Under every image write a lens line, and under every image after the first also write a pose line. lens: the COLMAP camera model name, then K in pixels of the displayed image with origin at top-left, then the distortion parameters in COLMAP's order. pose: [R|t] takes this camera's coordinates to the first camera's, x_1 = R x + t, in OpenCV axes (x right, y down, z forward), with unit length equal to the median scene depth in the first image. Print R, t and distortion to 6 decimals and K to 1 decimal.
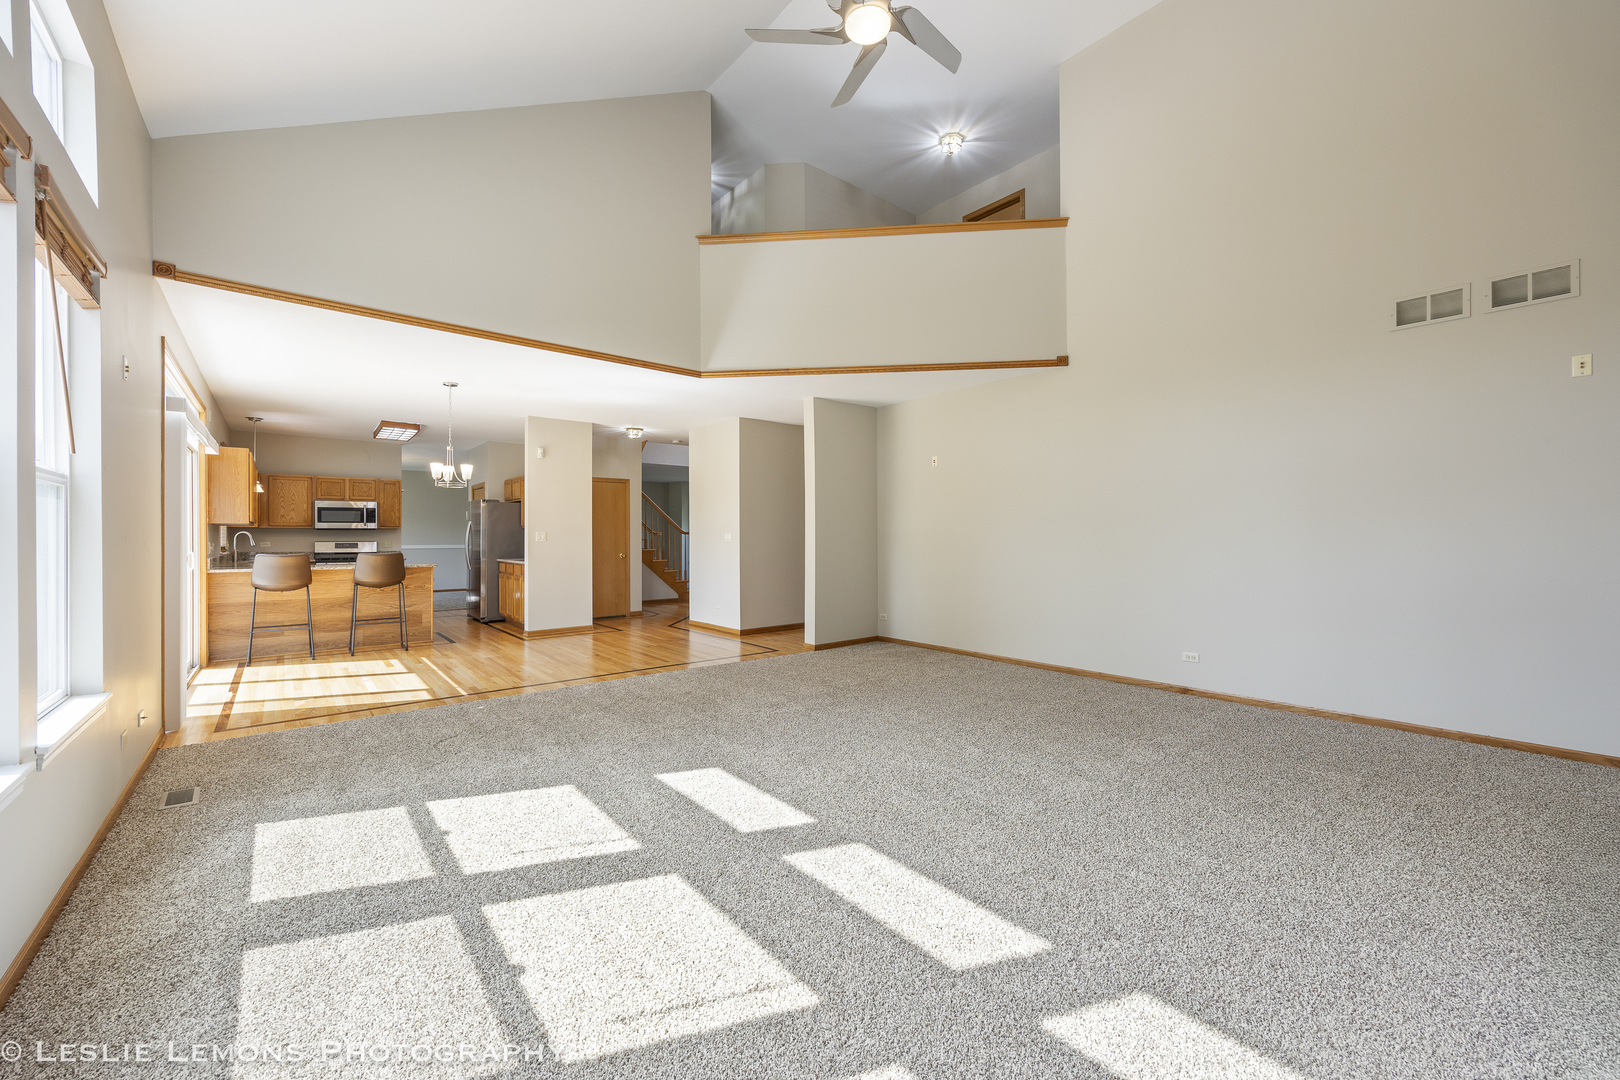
lens RADIAL K [[632.8, 0, 810.0], [0, 632.8, 540.0], [0, 0, 1]] dist [-0.001320, -0.000478]
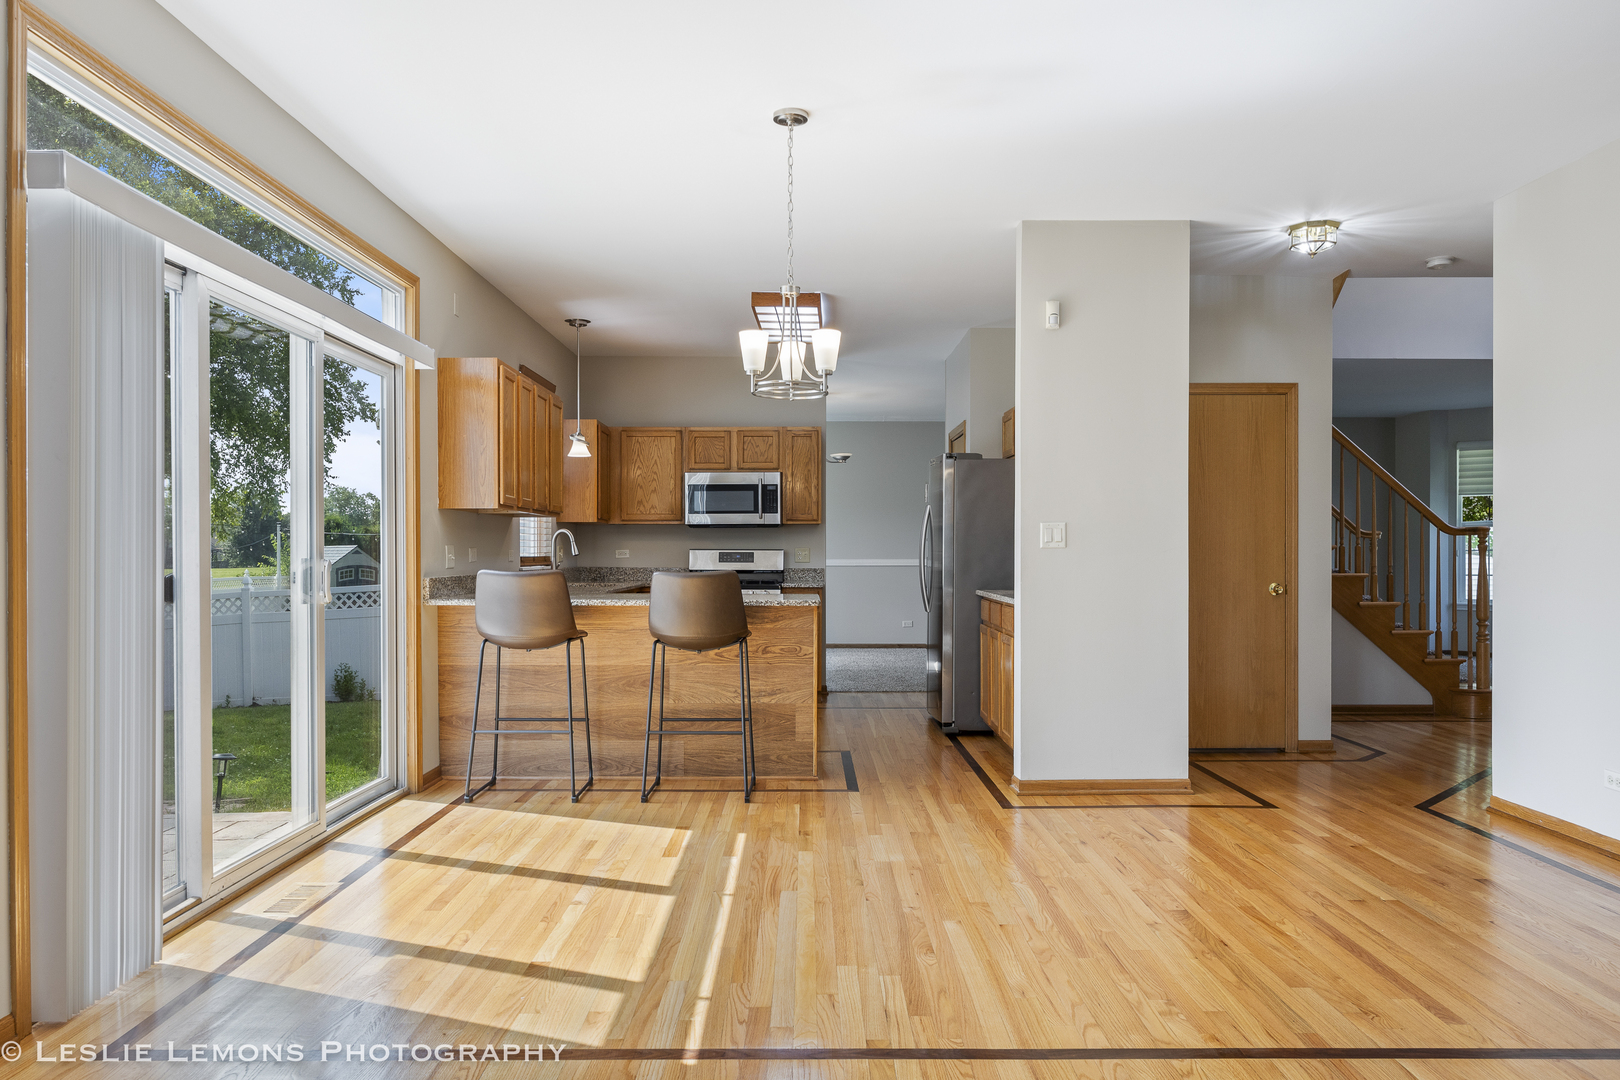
lens RADIAL K [[1129.5, 0, 816.2], [0, 1129.5, 557.6], [0, 0, 1]] dist [0.000793, 0.000673]
pose [[0.774817, 0.006457, -0.632152, -0.094713], [-0.006028, 0.999978, 0.002825, 0.006567], [0.632156, 0.001622, 0.774839, 0.343304]]
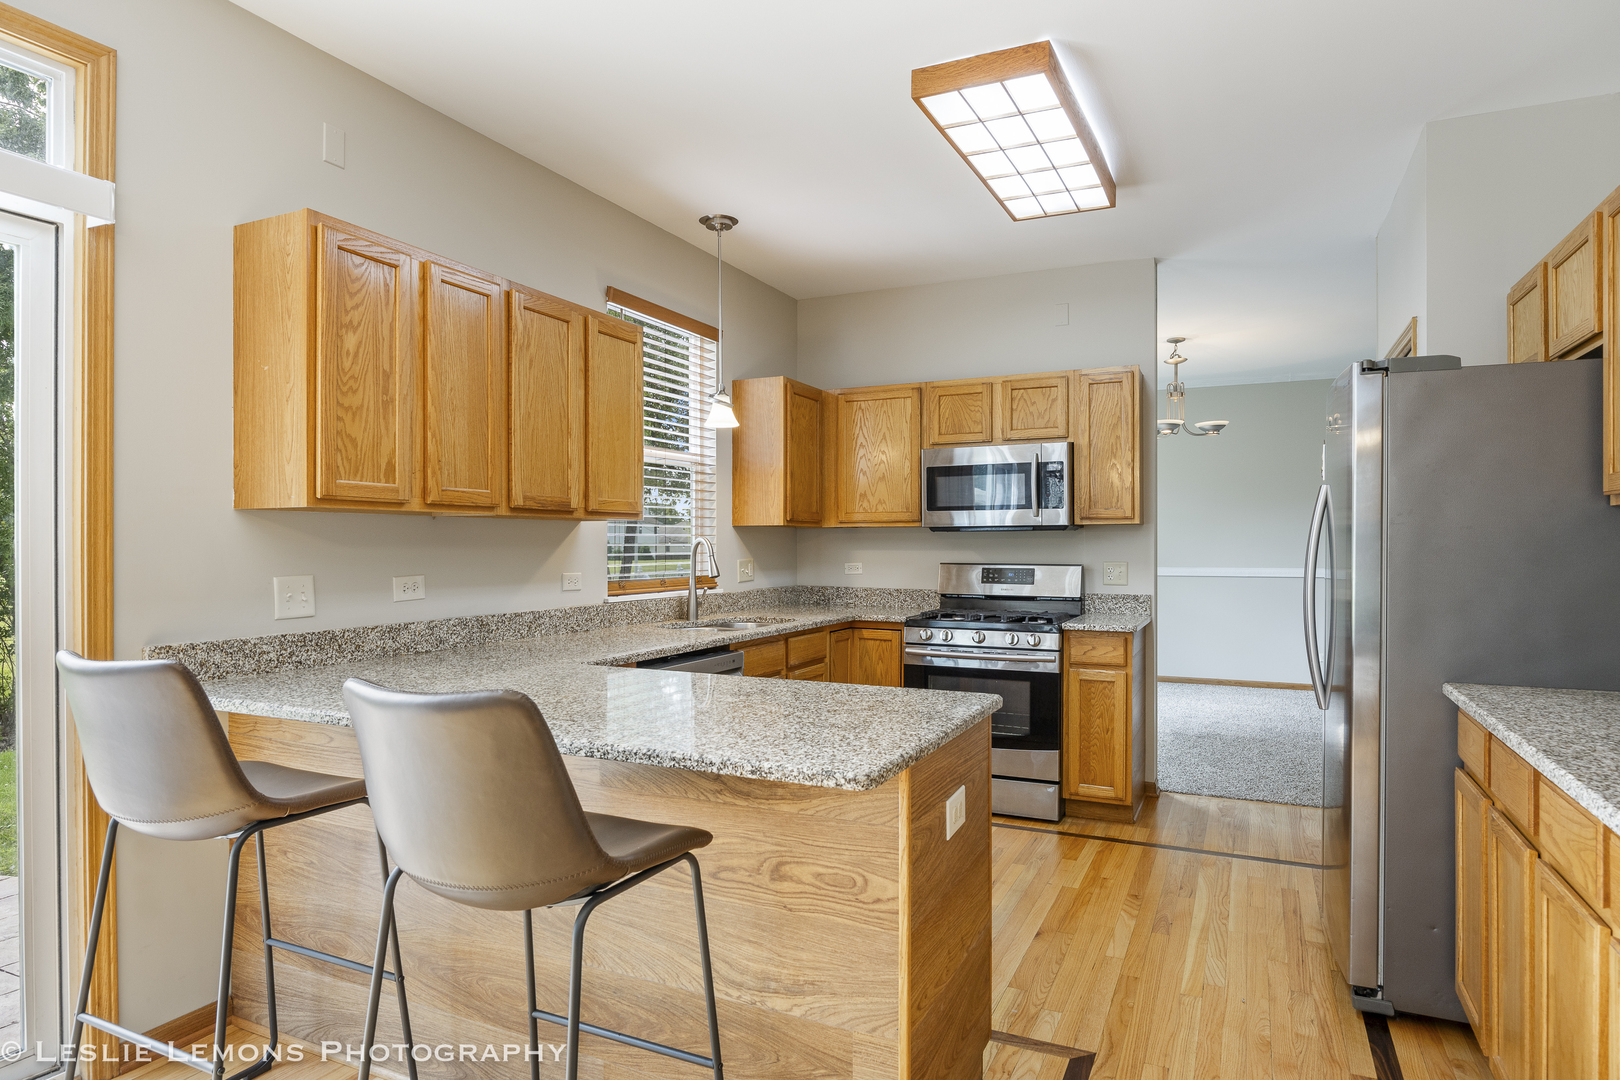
lens RADIAL K [[936.3, 0, 809.5], [0, 936.3, 545.7], [0, 0, 1]] dist [-0.003881, -0.000710]
pose [[0.420654, 0.004913, -0.907208, -0.342997], [-0.005796, 0.999979, 0.002729, -0.009463], [0.907203, 0.004110, 0.420674, 0.751769]]
